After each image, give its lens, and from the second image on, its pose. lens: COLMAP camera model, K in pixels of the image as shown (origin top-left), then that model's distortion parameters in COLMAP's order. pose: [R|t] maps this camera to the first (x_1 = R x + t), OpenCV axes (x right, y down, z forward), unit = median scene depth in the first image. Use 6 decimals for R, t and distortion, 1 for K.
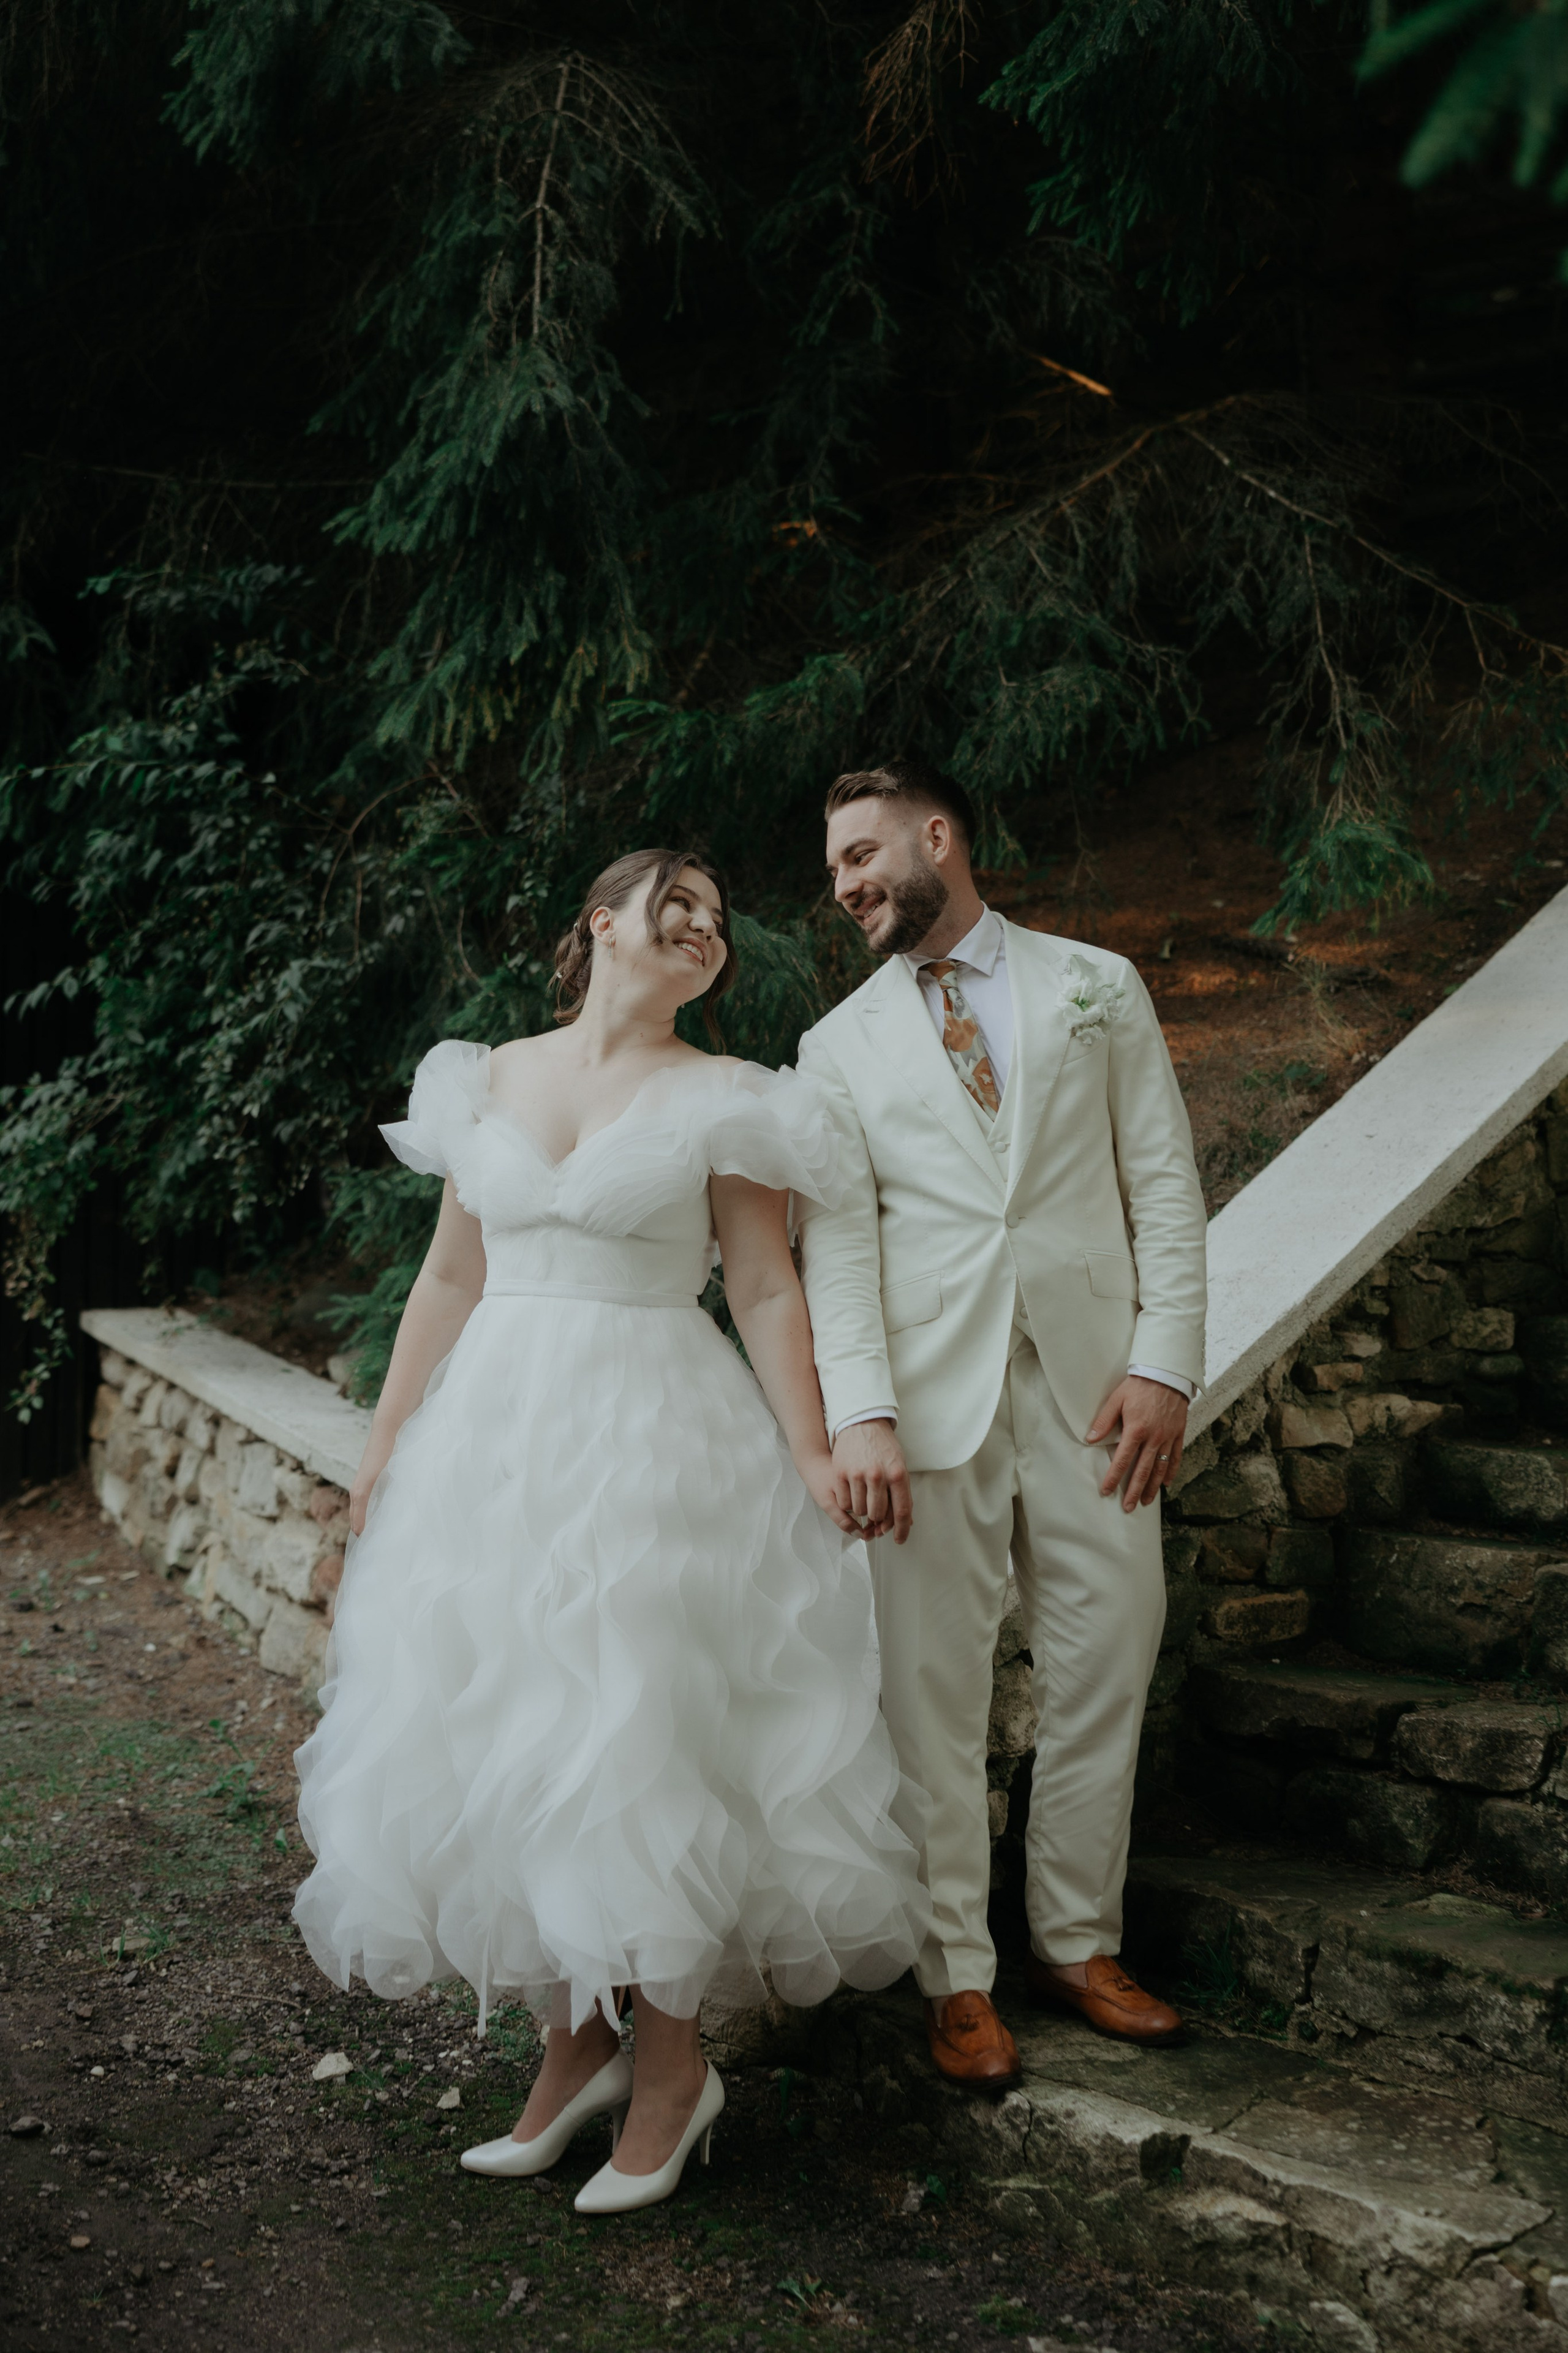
lens RADIAL K [[2760.8, 0, 689.4], [0, 2760.8, 1176.6], [0, 0, 1]] dist [0.004731, 0.003894]
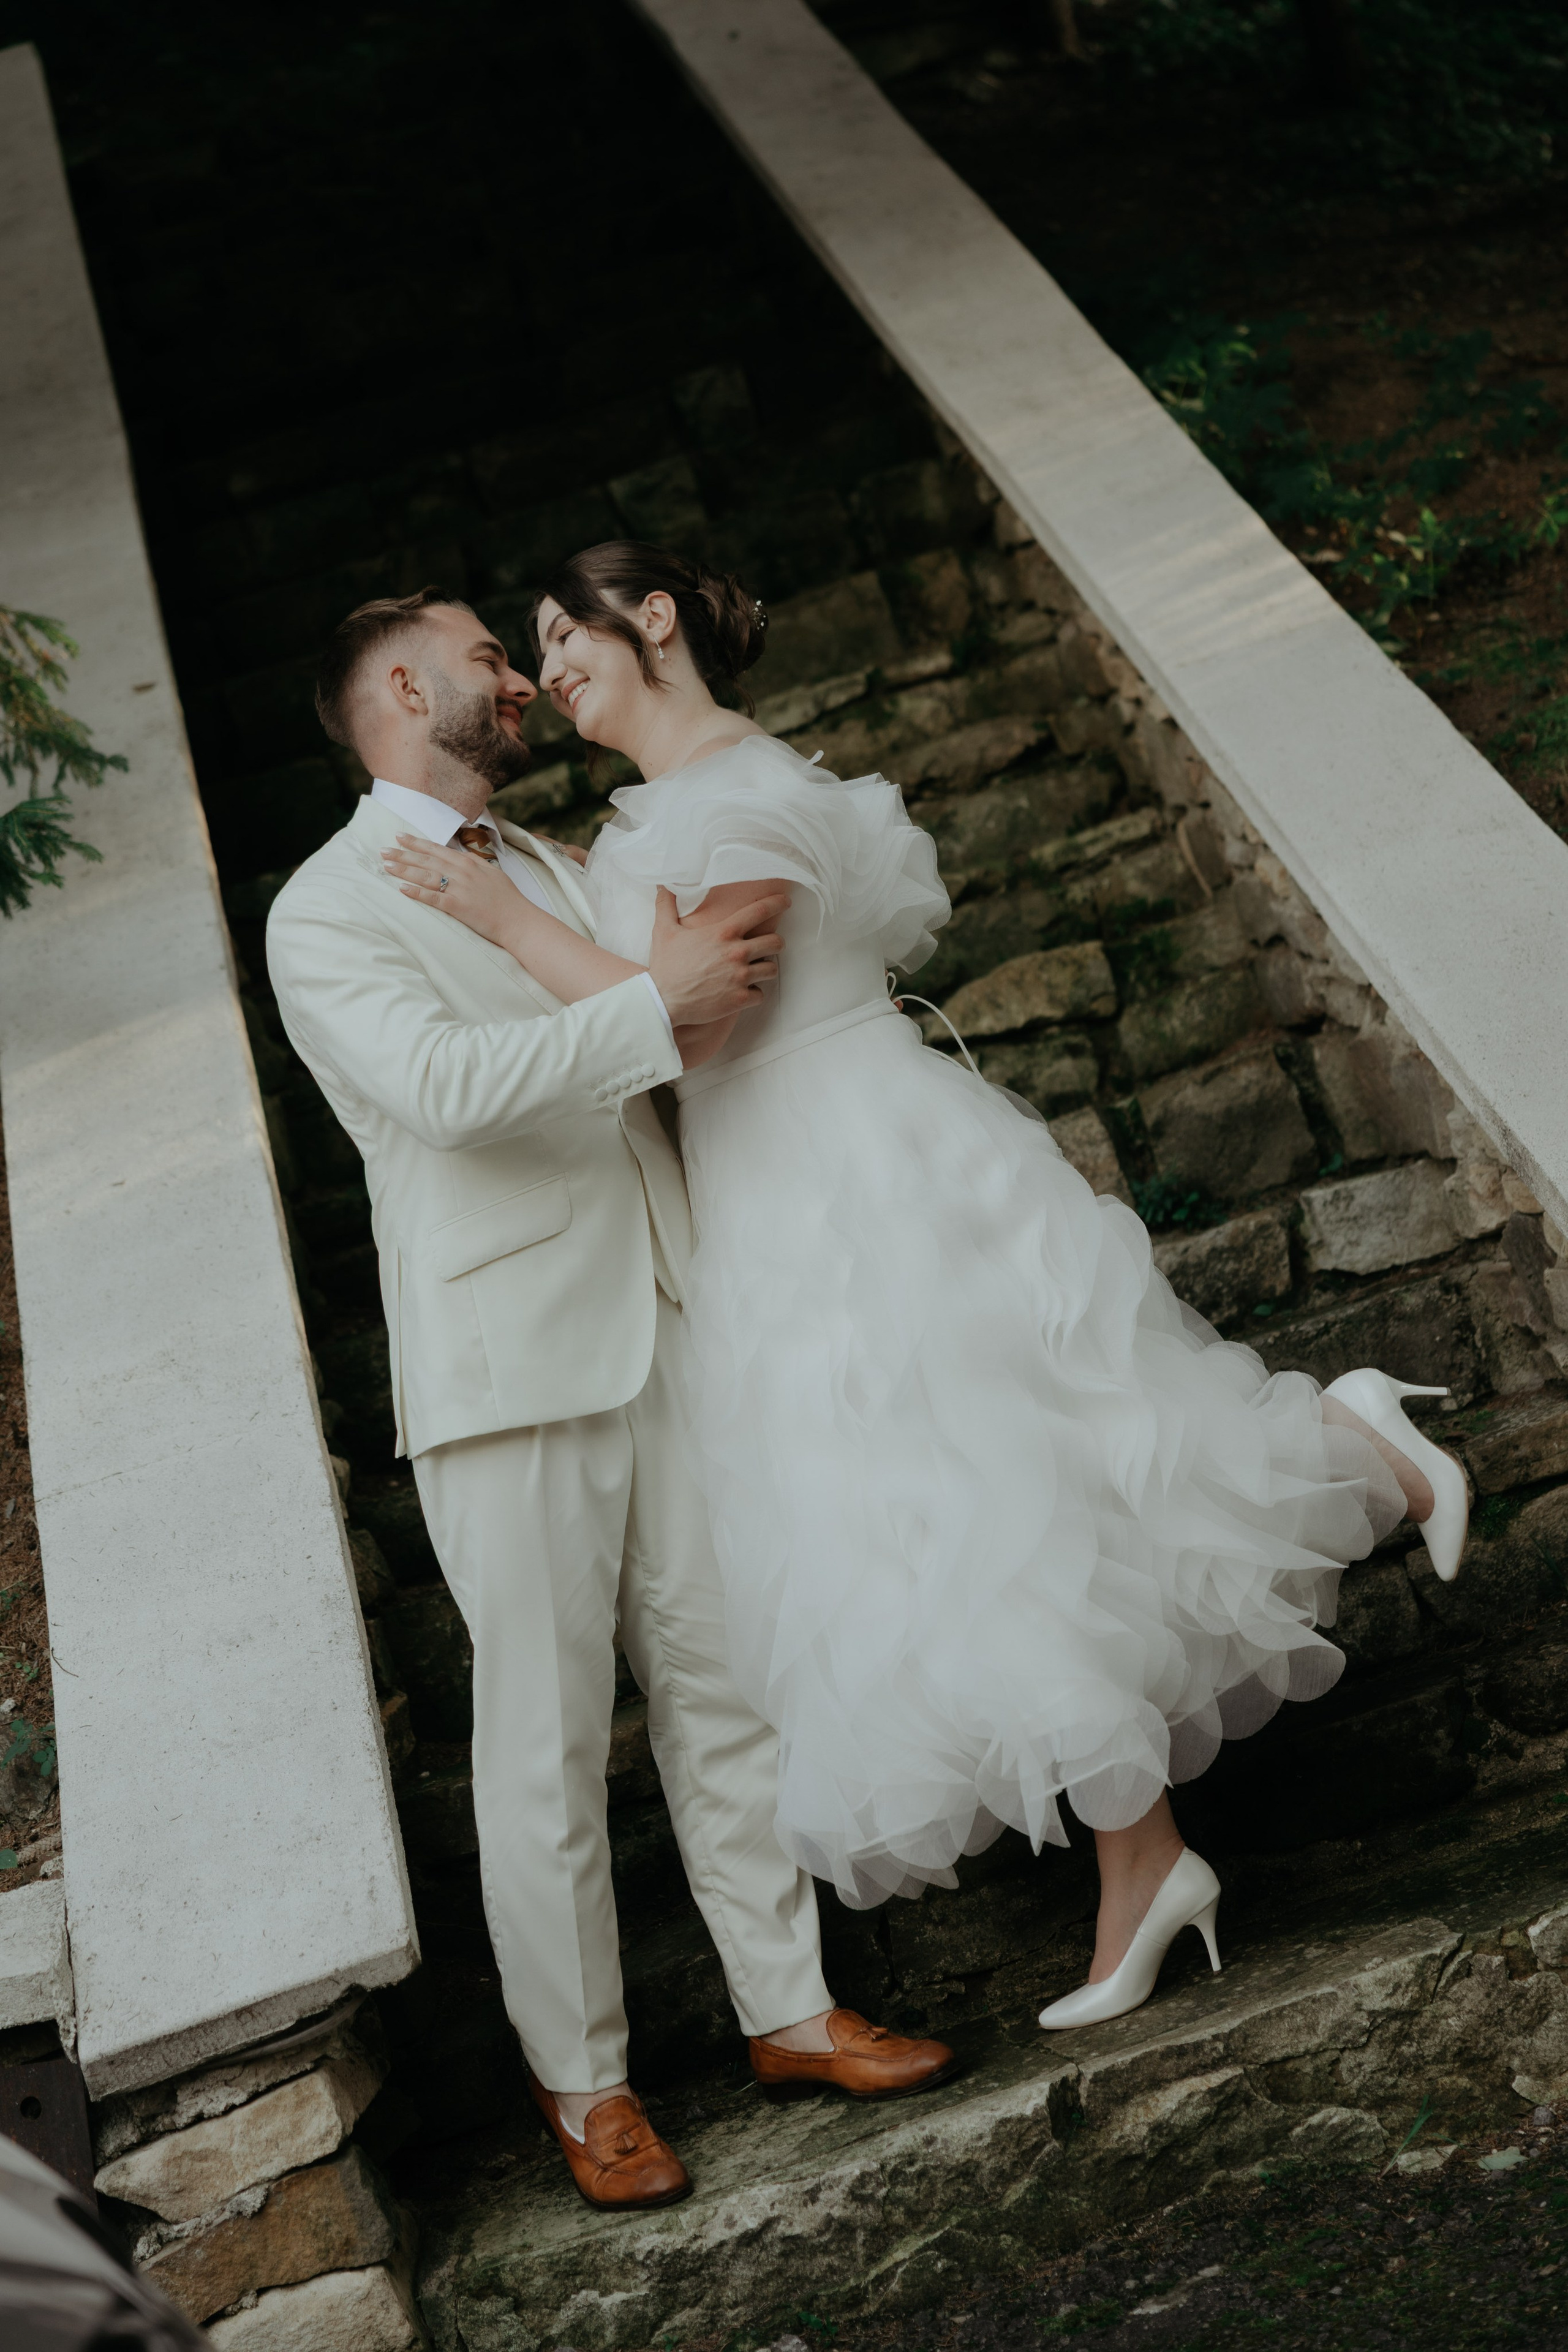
lens RADIAL K [[4211.7, 0, 877.3], [0, 4211.7, 1116.1], [0, 0, 1]] dist [0.009688, -0.033382]
pose [[0.539769, -0.200205, 0.817659, -0.575162], [0.298852, 0.953612, 0.036209, -0.011092], [-0.786979, 0.224814, 0.574562, 0.122830]]
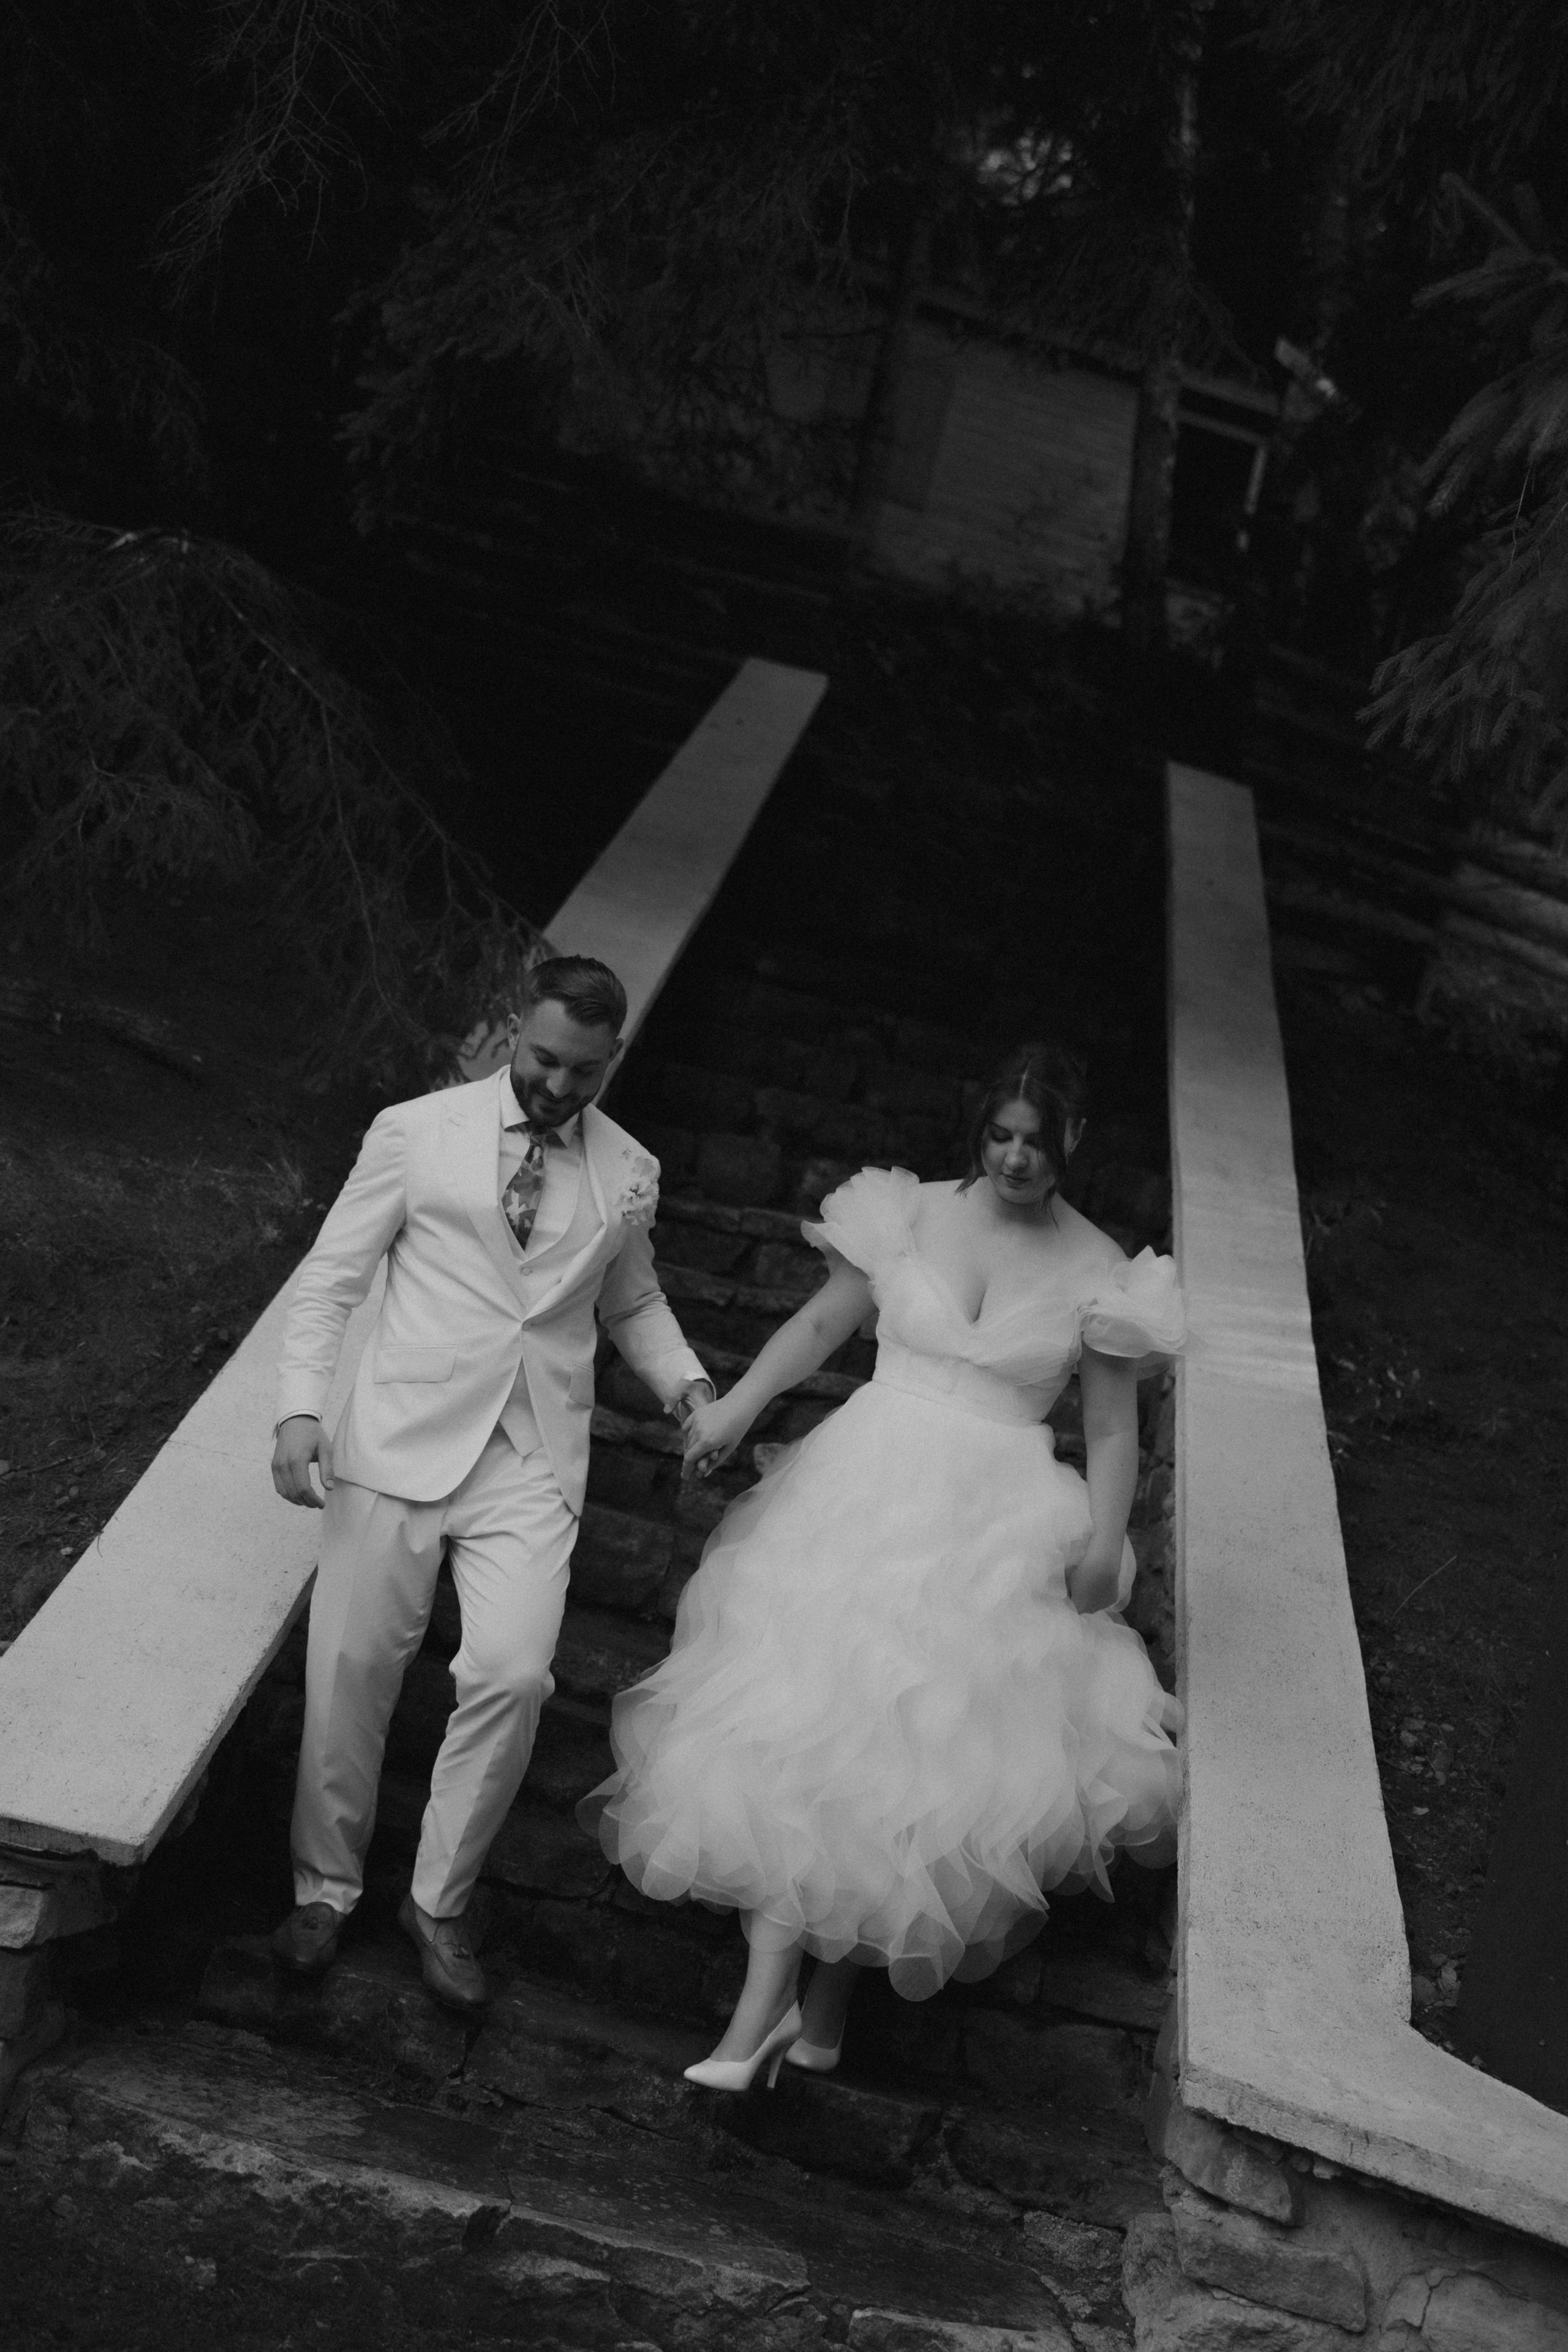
lens RADIAL K [[2622.6, 0, 784.0], [0, 2622.6, 1176.0], [0, 0, 1]] dist [0.000740, -0.003618]
pose [[0.644944, 0.226889, 0.729773, -0.418503], [-0.241287, 0.966523, -0.087255, -0.006962], [-0.725140, -0.119810, 0.678099, 0.128885]]
